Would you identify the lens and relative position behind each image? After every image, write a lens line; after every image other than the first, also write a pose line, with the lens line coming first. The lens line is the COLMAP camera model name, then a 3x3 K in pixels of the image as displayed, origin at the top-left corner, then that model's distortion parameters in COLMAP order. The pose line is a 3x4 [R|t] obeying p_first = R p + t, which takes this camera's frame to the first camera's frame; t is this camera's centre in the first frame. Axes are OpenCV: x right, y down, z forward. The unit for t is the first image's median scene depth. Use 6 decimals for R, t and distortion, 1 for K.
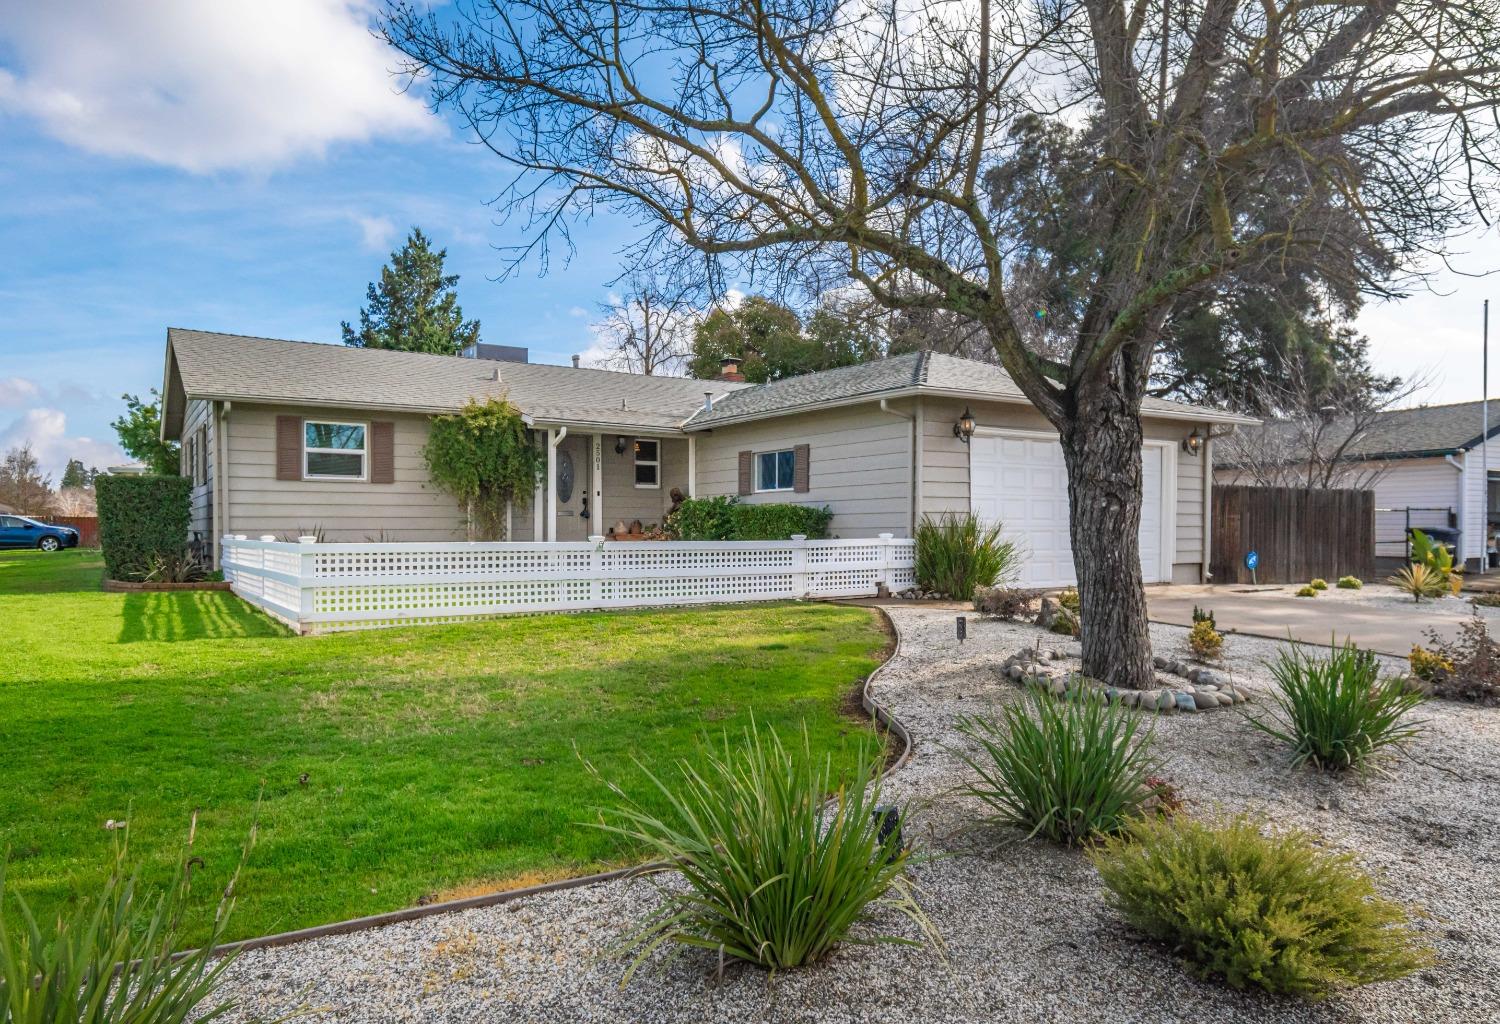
lens RADIAL K [[986.0, 0, 749.9], [0, 986.0, 547.5], [0, 0, 1]] dist [0.001448, -0.002549]
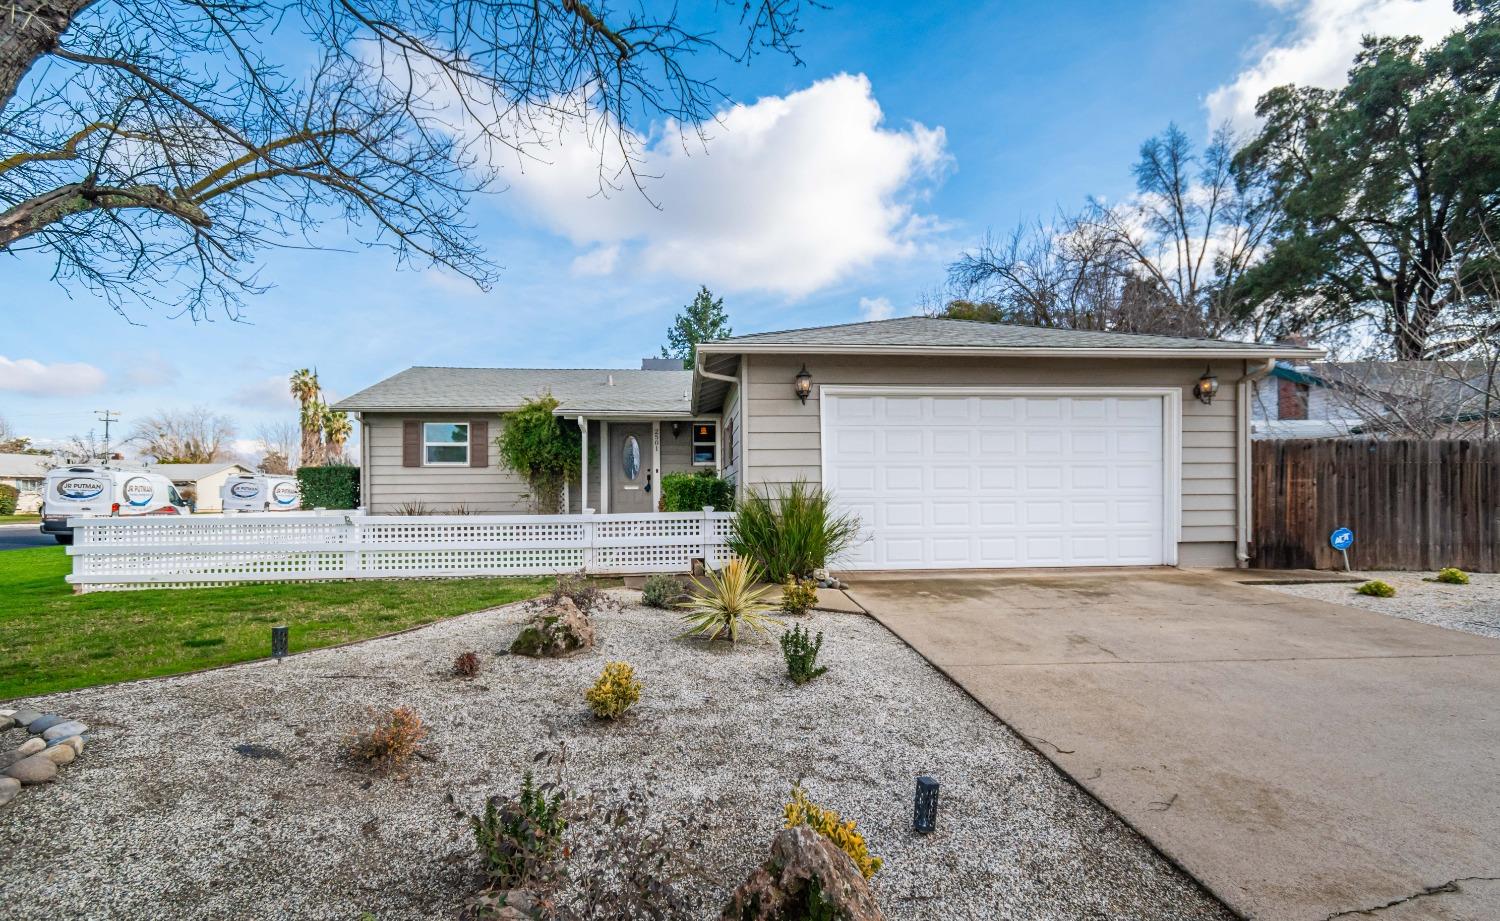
lens RADIAL K [[687.0, 0, 753.2], [0, 687.0, 499.1], [0, 0, 1]] dist [0.000556, 0.000486]
pose [[0.884601, -0.005231, -0.466320, 0.385643], [-0.001434, 0.999902, -0.013937, -0.009849], [0.466347, 0.012997, 0.884507, 0.355250]]
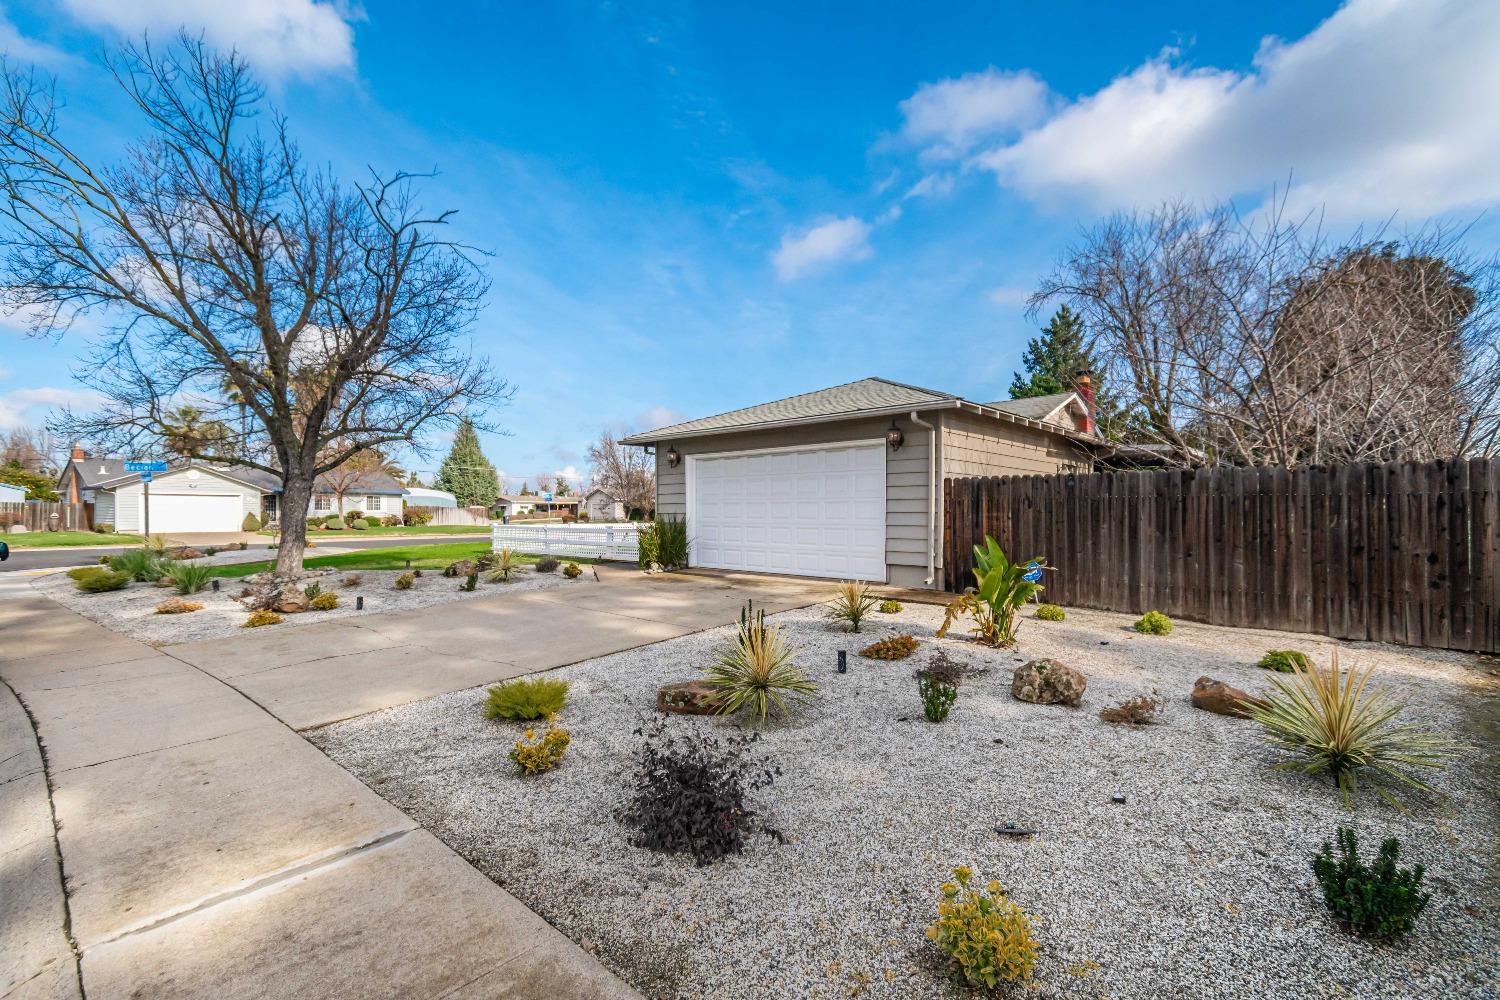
lens RADIAL K [[681.1, 0, 750.0], [0, 681.1, 500.0], [0, 0, 1]] dist [0.000774, 0.000096]
pose [[0.241860, -0.016169, -0.970176, 1.056179], [-0.018420, 0.999604, -0.021251, -0.029671], [0.970136, 0.023011, 0.241467, 0.711813]]
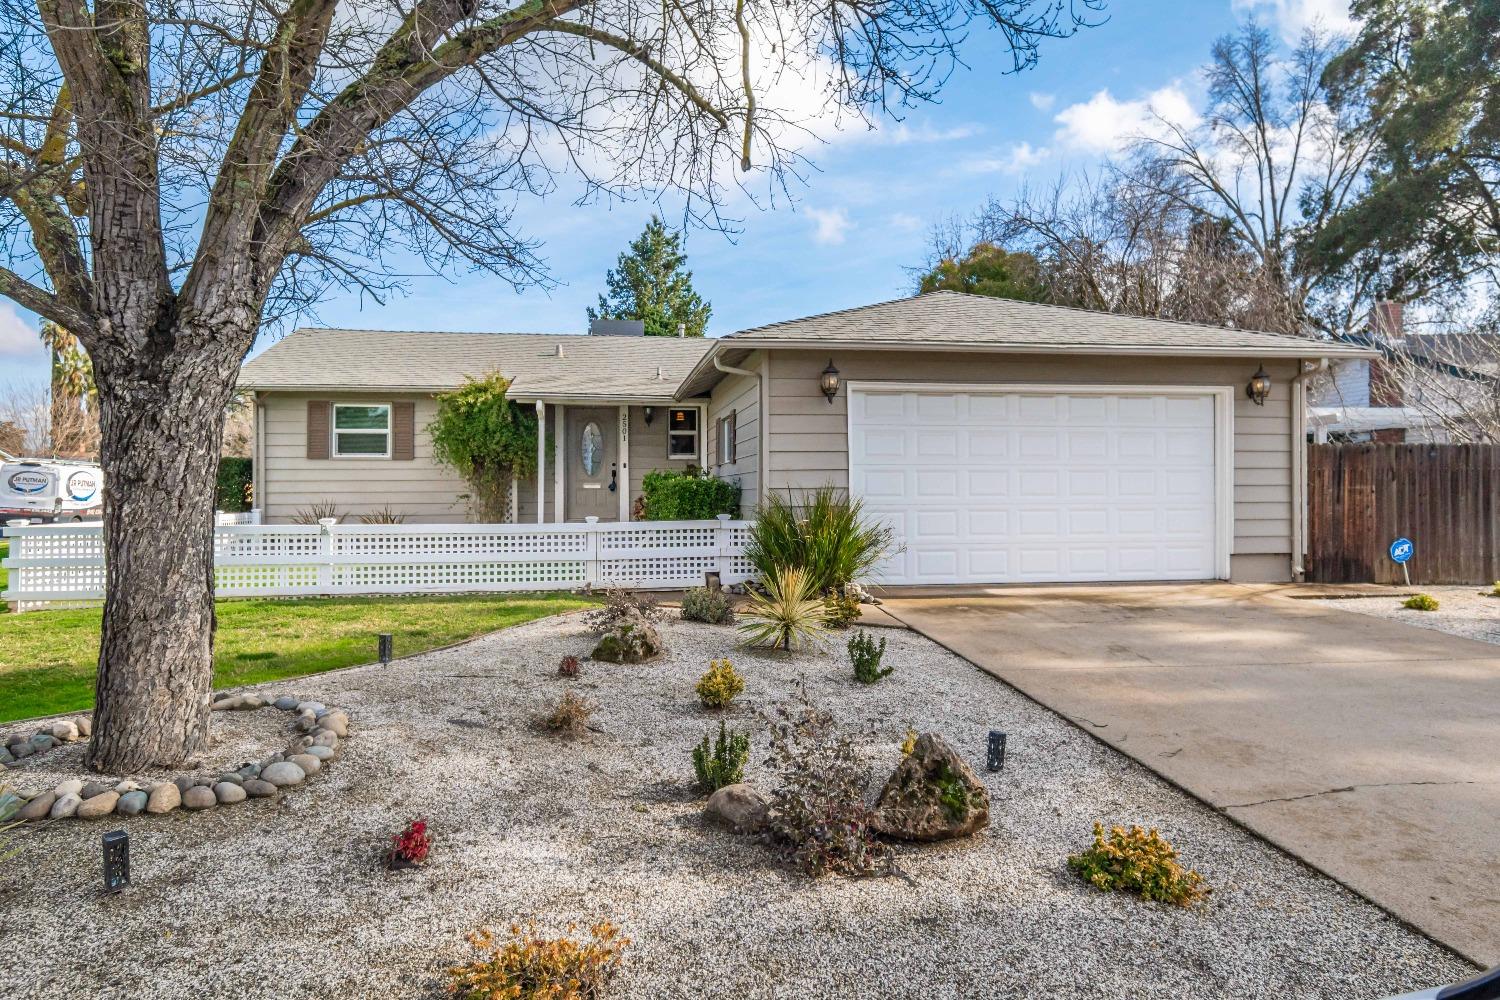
lens RADIAL K [[962.5, 0, 755.1], [0, 962.5, 479.6], [0, 0, 1]] dist [0.000826, 0.000530]
pose [[0.912201, -0.006798, -0.409686, 0.401480], [-0.004866, 0.999612, -0.027423, -0.017300], [0.409714, 0.027008, 0.911814, 0.207946]]
